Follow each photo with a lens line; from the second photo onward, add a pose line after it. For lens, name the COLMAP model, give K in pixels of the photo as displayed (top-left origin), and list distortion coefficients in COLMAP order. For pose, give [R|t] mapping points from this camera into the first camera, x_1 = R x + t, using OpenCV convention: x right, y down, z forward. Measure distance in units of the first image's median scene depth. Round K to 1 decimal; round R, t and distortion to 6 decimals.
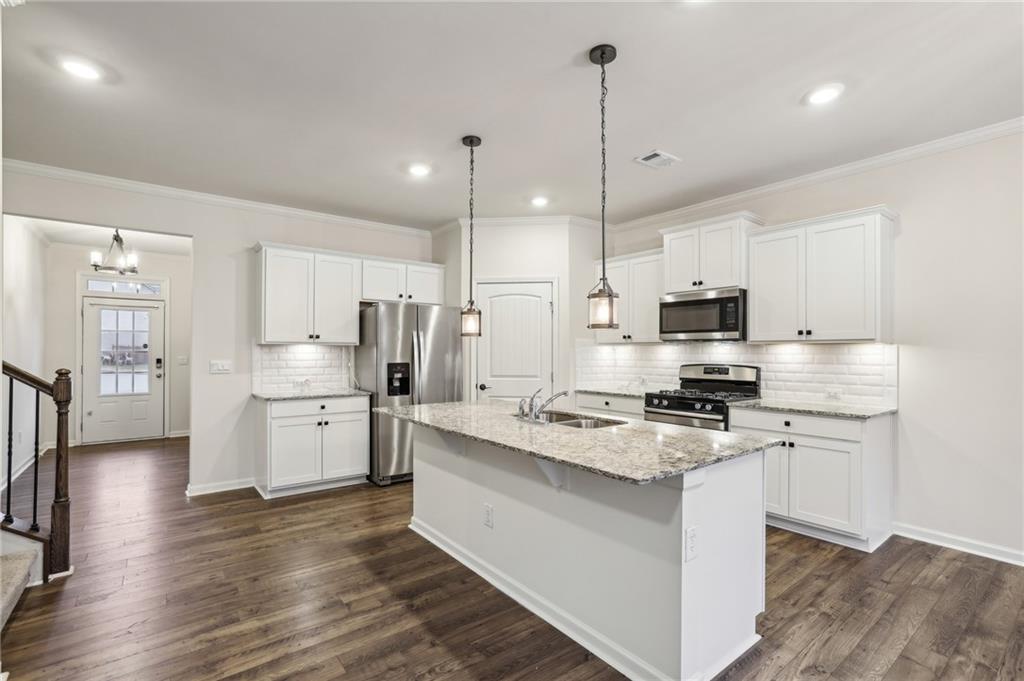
lens RADIAL K [[471.3, 0, 511.2], [0, 471.3, 344.7], [0, 0, 1]] dist [-0.043973, 0.022116]
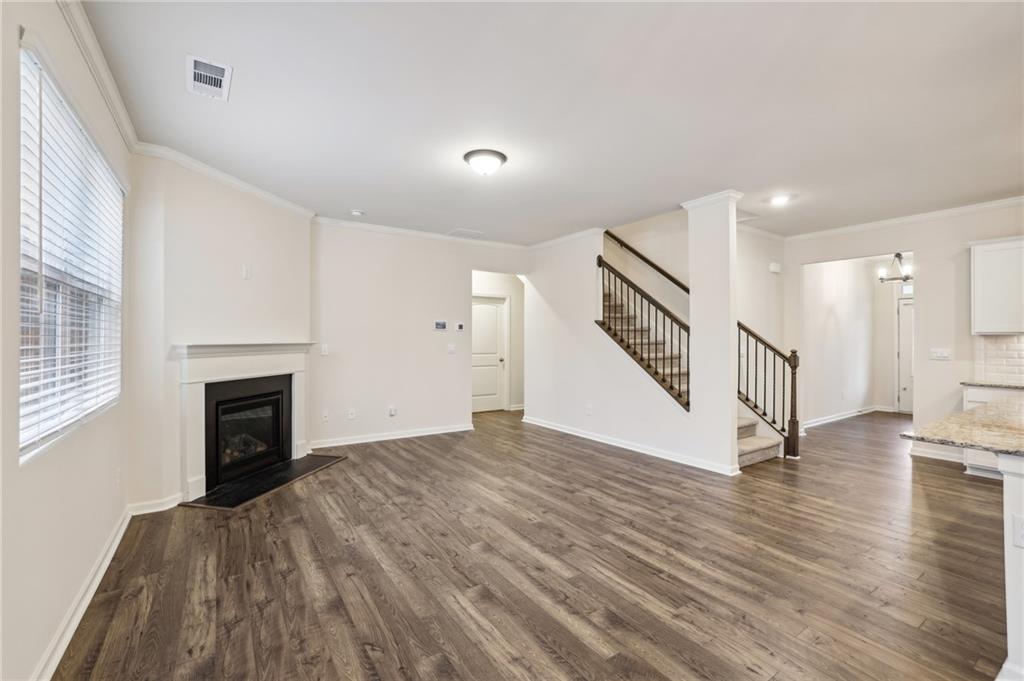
lens RADIAL K [[445.1, 0, 510.9], [0, 445.1, 330.4], [0, 0, 1]] dist [-0.039670, 0.019473]
pose [[-0.071782, -0.021176, -0.997196, 0.714452], [0.012401, 0.999678, -0.022121, -0.003055], [0.997343, -0.013954, -0.071496, -0.020322]]
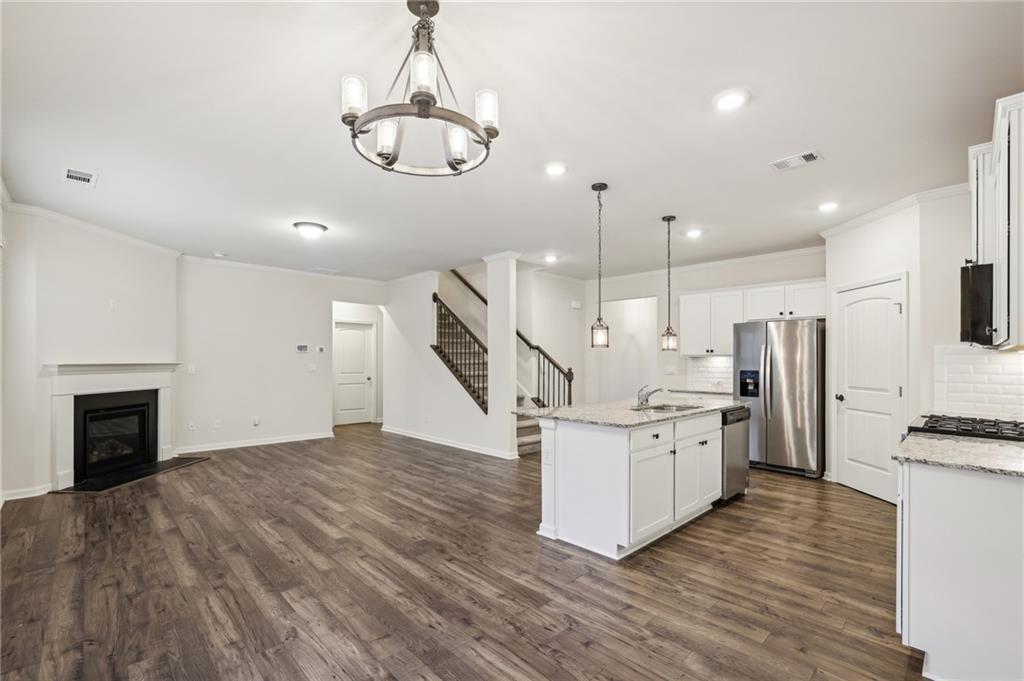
lens RADIAL K [[452.5, 0, 511.8], [0, 452.5, 352.7], [0, 0, 1]] dist [-0.041443, 0.018902]
pose [[0.108681, -0.019166, -0.993892, 1.164966], [0.013187, 0.999754, -0.017837, 0.005653], [0.993989, -0.011167, 0.108907, 0.321510]]
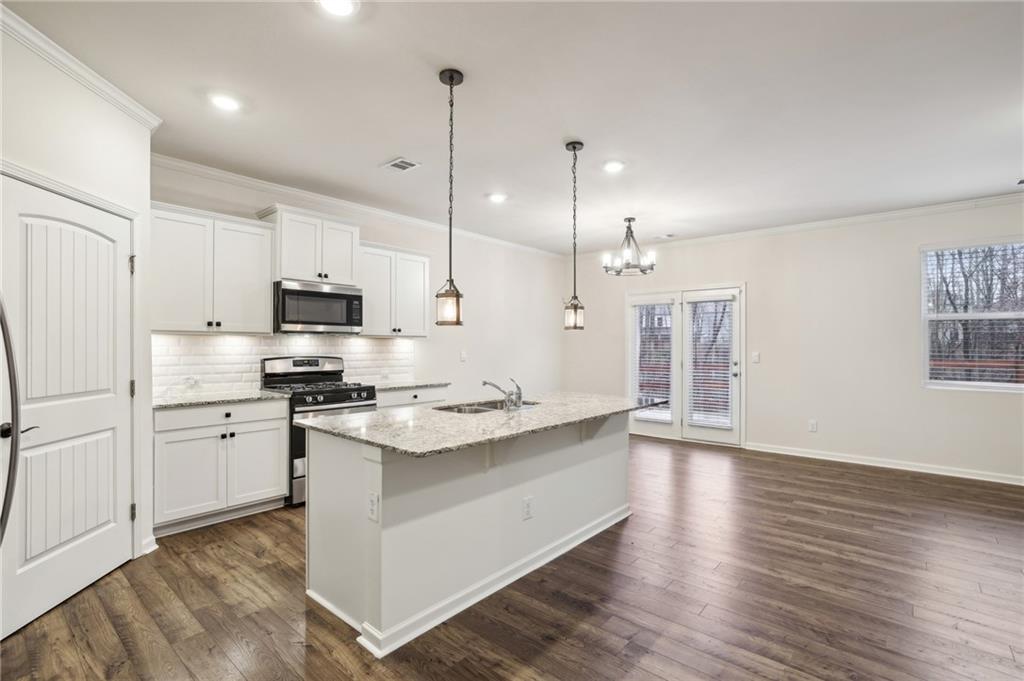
lens RADIAL K [[477.4, 0, 512.0], [0, 477.4, 340.5], [0, 0, 1]] dist [-0.013956, 0.000270]
pose [[-0.208064, 0.004501, 0.978105, -0.812222], [-0.019038, 0.999781, -0.008650, 0.009973], [-0.977930, -0.020421, -0.207933, 0.973049]]
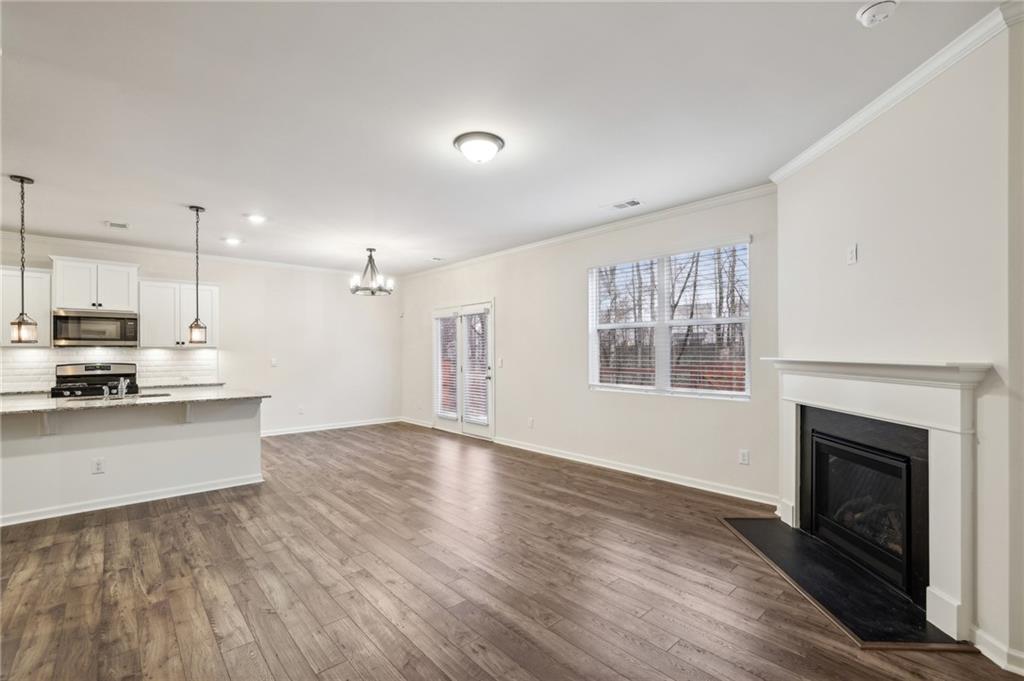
lens RADIAL K [[452.5, 0, 511.8], [0, 452.5, 352.7], [0, 0, 1]] dist [-0.041443, 0.018902]
pose [[-0.074843, -0.006353, 0.997175, -1.194260], [-0.012581, 0.999906, 0.005426, -0.014477], [-0.997116, -0.012139, -0.074916, -0.150888]]
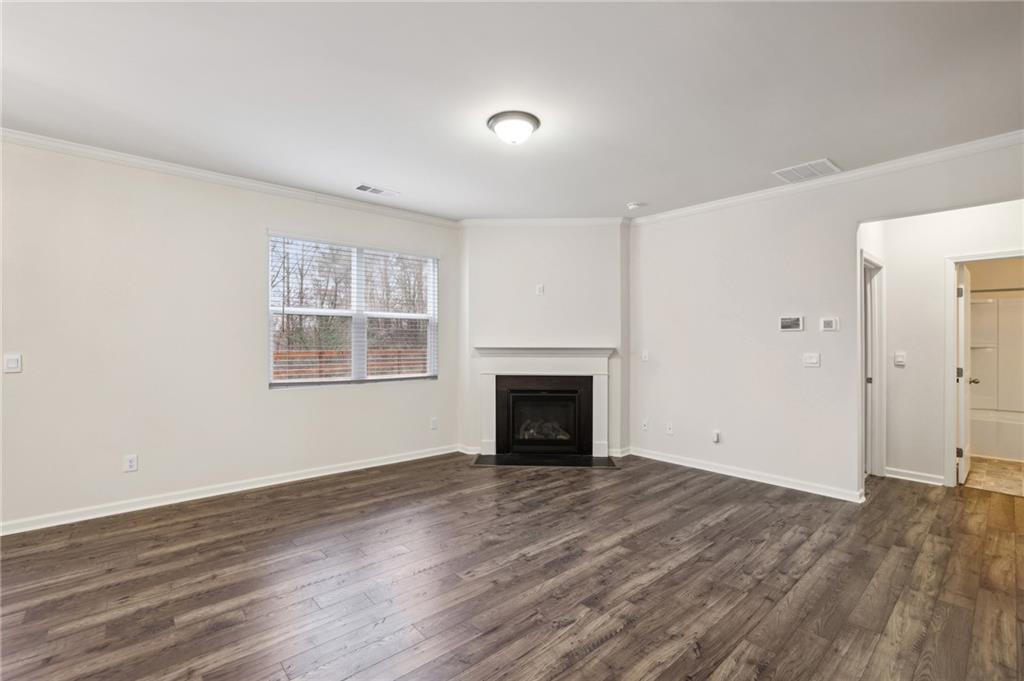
lens RADIAL K [[454.3, 0, 514.4], [0, 454.3, 342.2], [0, 0, 1]] dist [-0.040313, 0.018674]
pose [[-0.997788, -0.005949, -0.066215, -0.247023], [-0.004876, 0.999854, -0.016360, 0.005439], [0.066303, -0.016001, -0.997671, 0.699811]]
